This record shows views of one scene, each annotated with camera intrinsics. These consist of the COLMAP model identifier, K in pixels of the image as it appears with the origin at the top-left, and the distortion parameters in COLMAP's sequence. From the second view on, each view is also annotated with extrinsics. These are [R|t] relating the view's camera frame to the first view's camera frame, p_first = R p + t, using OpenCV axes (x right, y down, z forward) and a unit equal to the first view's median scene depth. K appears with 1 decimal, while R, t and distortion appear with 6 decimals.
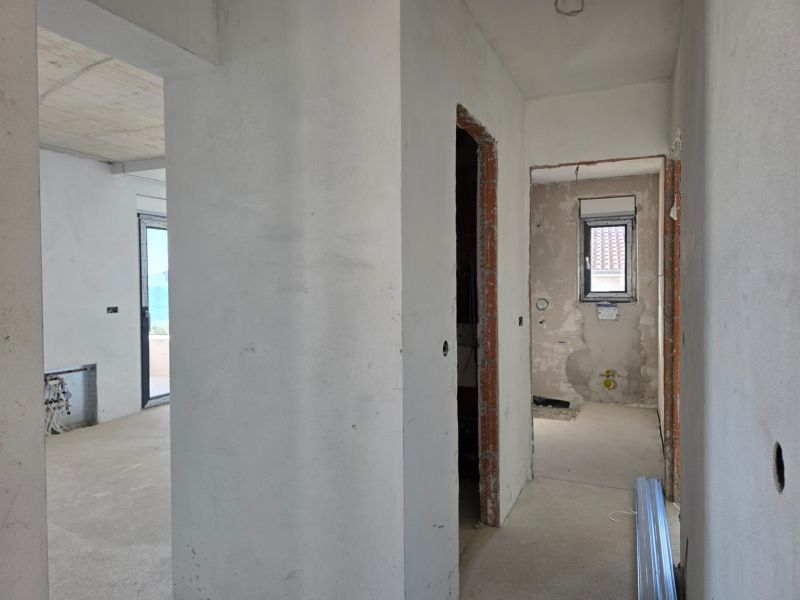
lens RADIAL K [[537.6, 0, 395.7], [0, 537.6, 294.9], [0, 0, 1]] dist [0.056876, -0.058351]
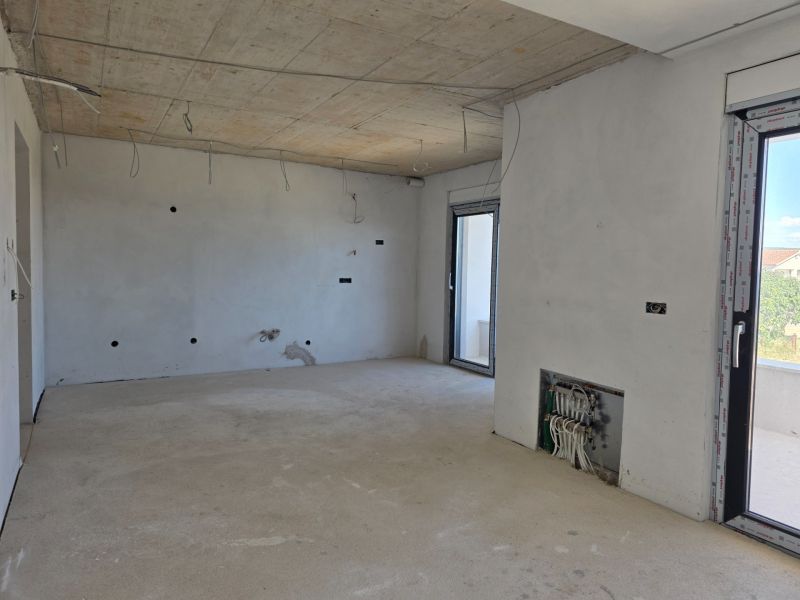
lens RADIAL K [[527.0, 0, 403.0], [0, 527.0, 294.2], [0, 0, 1]] dist [0.047771, -0.049668]
pose [[-0.574240, 0.042274, -0.817595, 0.083435], [-0.032792, 0.996677, 0.074565, -0.019903], [0.818030, 0.069629, -0.570946, 1.159206]]
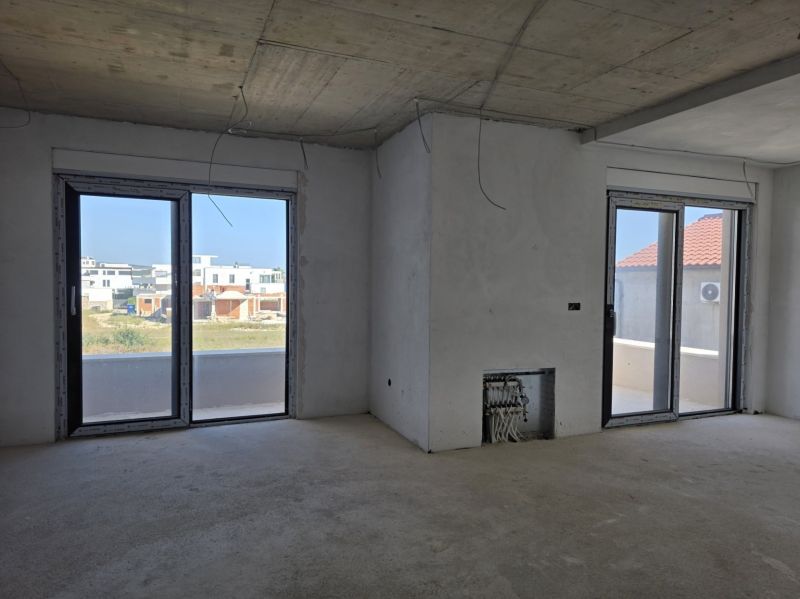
lens RADIAL K [[539.5, 0, 400.0], [0, 539.5, 299.5], [0, 0, 1]] dist [0.073615, -0.061560]
pose [[0.730002, 0.039044, -0.682328, -0.150645], [-0.032899, 0.999217, 0.021979, 0.007630], [0.682652, 0.006404, 0.730715, 0.208661]]
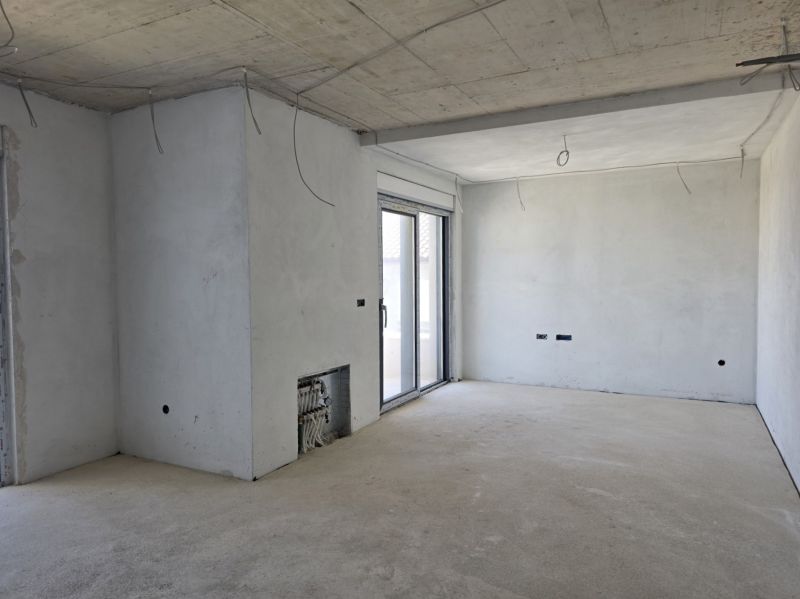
lens RADIAL K [[546.3, 0, 402.5], [0, 546.3, 297.3], [0, 0, 1]] dist [0.067260, -0.066859]
pose [[0.998293, 0.003617, -0.058293, -0.425080], [-0.002424, 0.999786, 0.020528, 0.000389], [0.058355, -0.020352, 0.998088, 0.135290]]
